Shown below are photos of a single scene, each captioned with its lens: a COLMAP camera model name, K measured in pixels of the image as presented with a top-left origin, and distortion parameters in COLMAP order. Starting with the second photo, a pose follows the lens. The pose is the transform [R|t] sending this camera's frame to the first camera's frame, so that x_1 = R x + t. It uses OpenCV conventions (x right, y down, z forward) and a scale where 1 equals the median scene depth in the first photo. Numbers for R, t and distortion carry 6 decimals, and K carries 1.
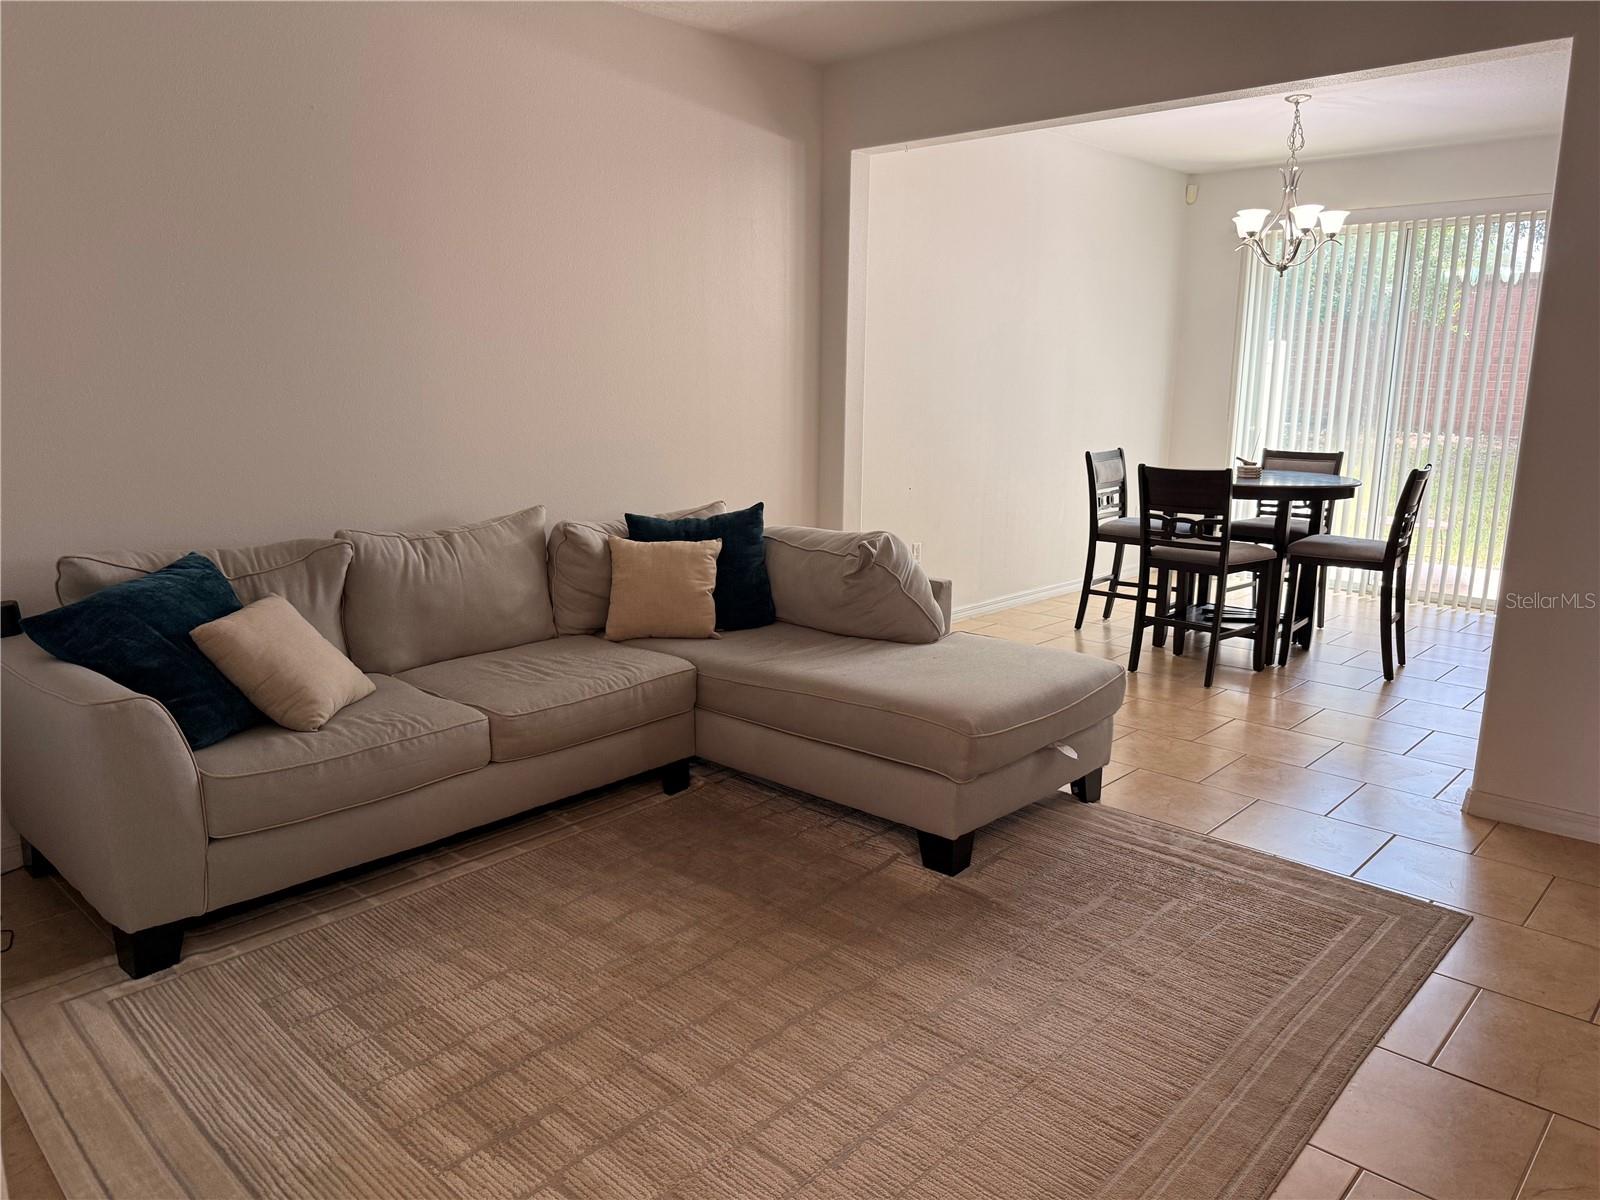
lens RADIAL K [[1112.3, 0, 786.9], [0, 1112.3, 611.5], [0, 0, 1]] dist [0.011530, -0.027666]
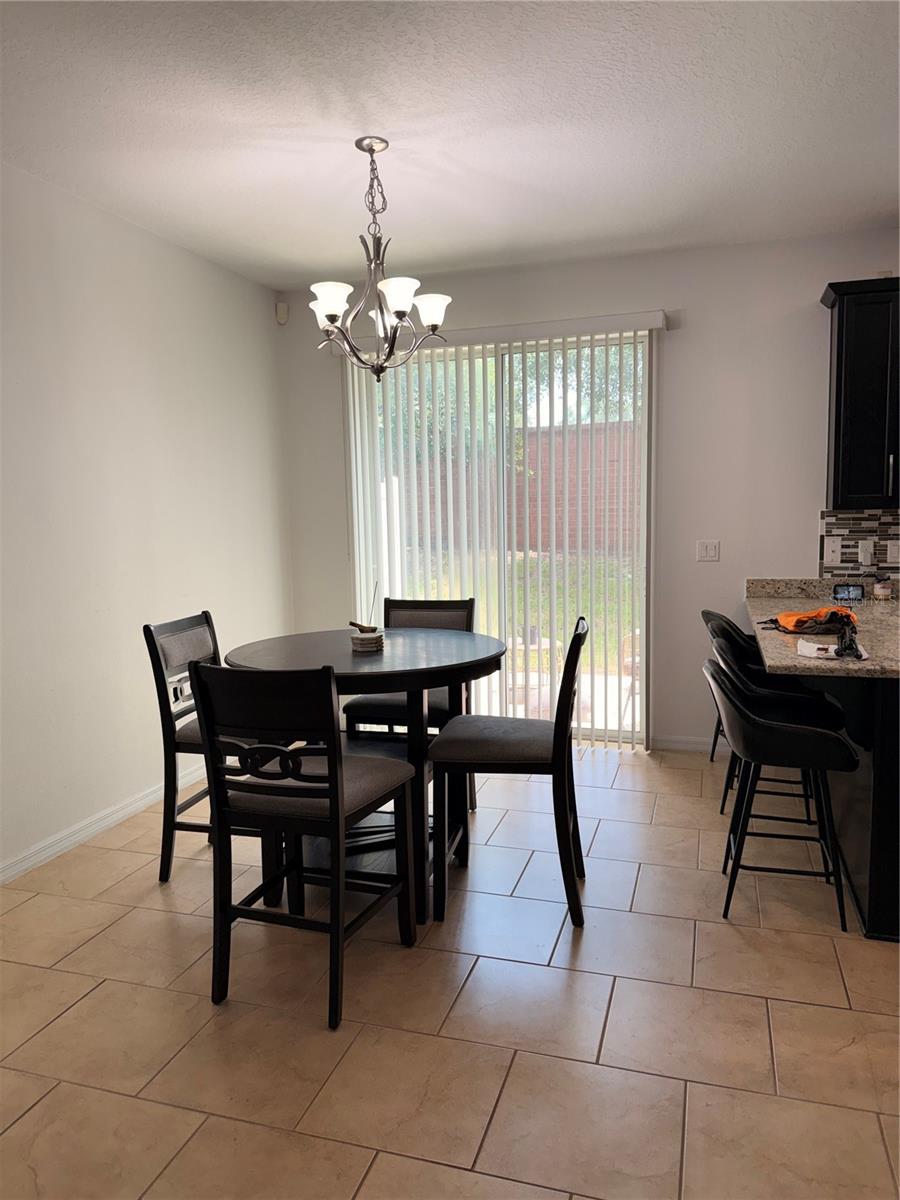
lens RADIAL K [[834.2, 0, 453.7], [0, 834.2, 601.2], [0, 0, 1]] dist [0.011530, -0.027666]
pose [[0.890897, -0.072778, 0.448337, 0.224096], [0.117905, 0.990298, -0.073536, -0.105602], [-0.438635, 0.118374, 0.890835, 0.489413]]
